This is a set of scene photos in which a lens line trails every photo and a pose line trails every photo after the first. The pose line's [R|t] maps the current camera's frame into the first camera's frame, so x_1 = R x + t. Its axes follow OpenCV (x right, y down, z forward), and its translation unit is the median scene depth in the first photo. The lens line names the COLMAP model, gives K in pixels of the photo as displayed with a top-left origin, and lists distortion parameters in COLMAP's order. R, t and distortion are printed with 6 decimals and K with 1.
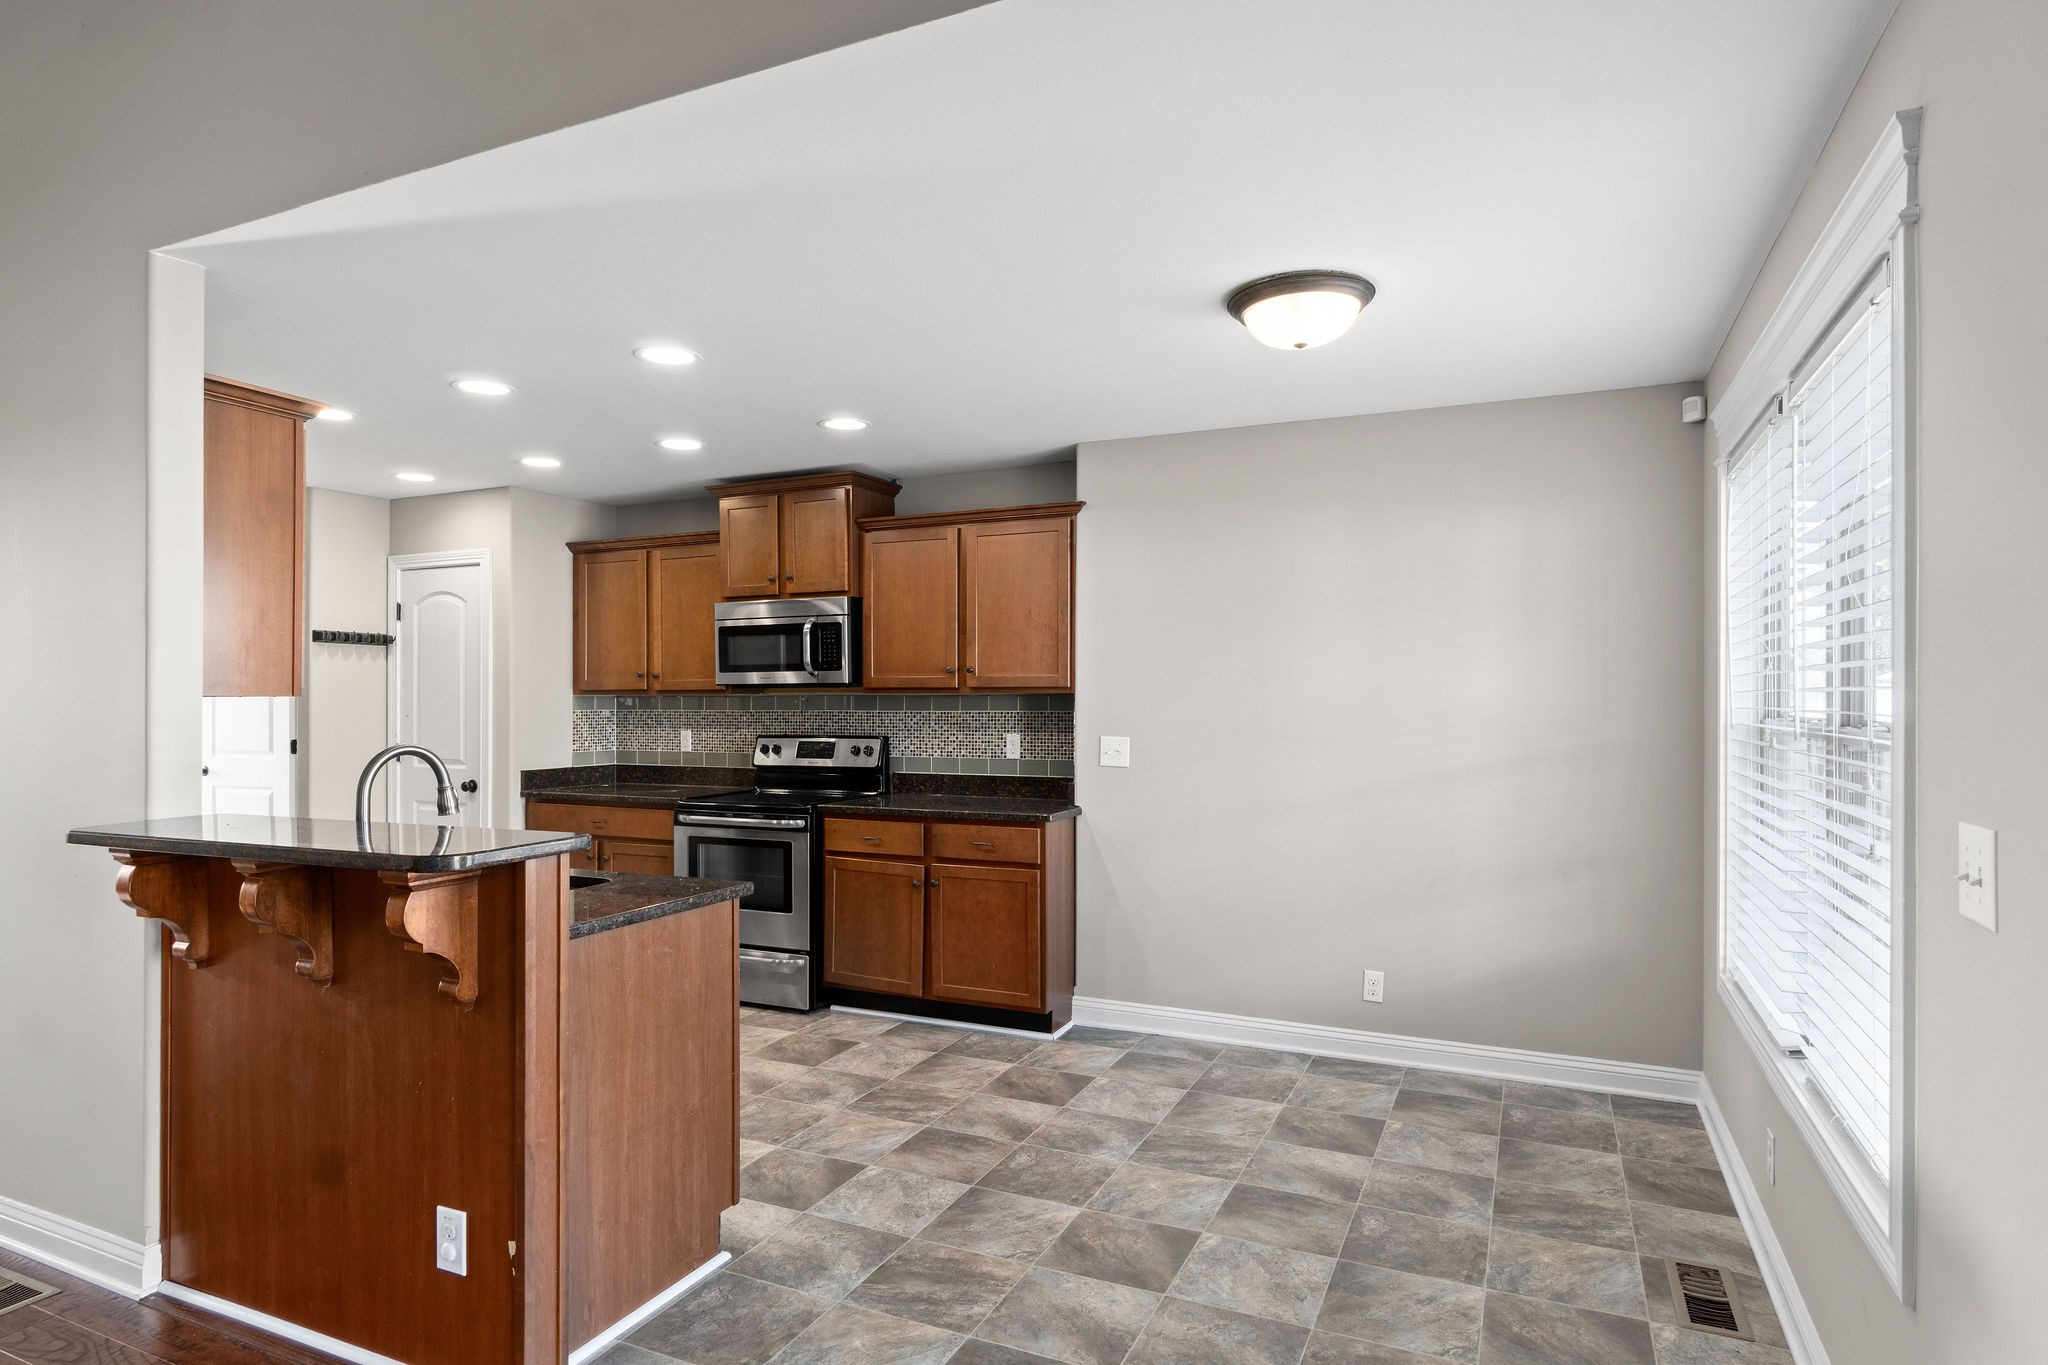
lens RADIAL K [[1126.3, 0, 1006.5], [0, 1126.3, 691.3], [0, 0, 1]] dist [0.010179, 0.001570]
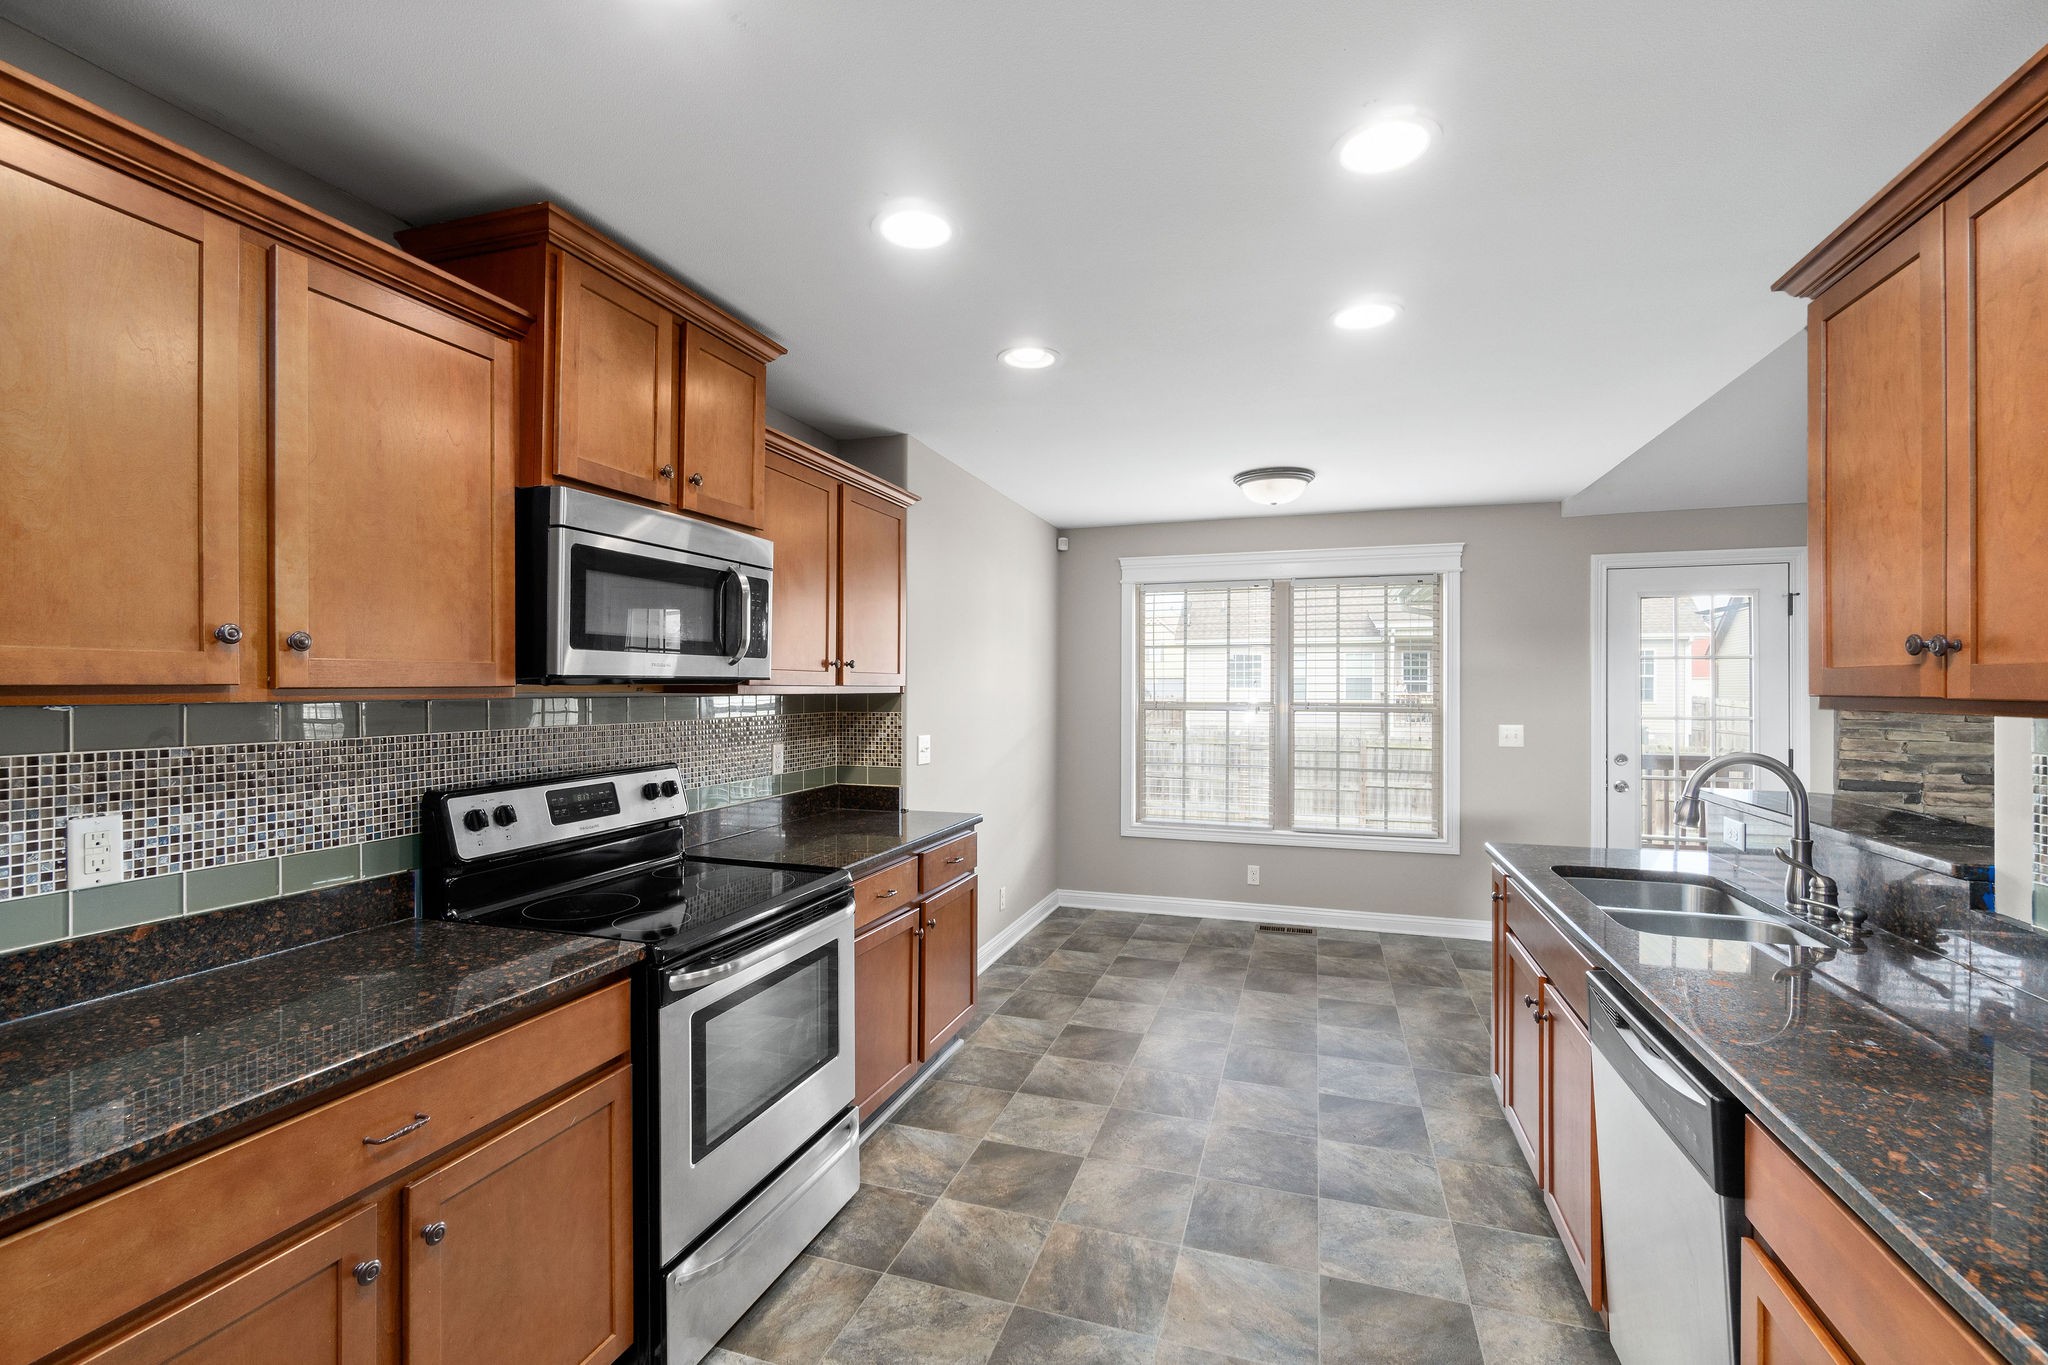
lens RADIAL K [[910.8, 0, 1014.3], [0, 910.8, 686.1], [0, 0, 1]] dist [0.000632, -0.000393]
pose [[-0.123118, 0.001255, 0.992391, -0.723405], [-0.006304, 0.999978, -0.002046, -0.002822], [-0.992372, -0.006508, -0.123108, 1.007876]]
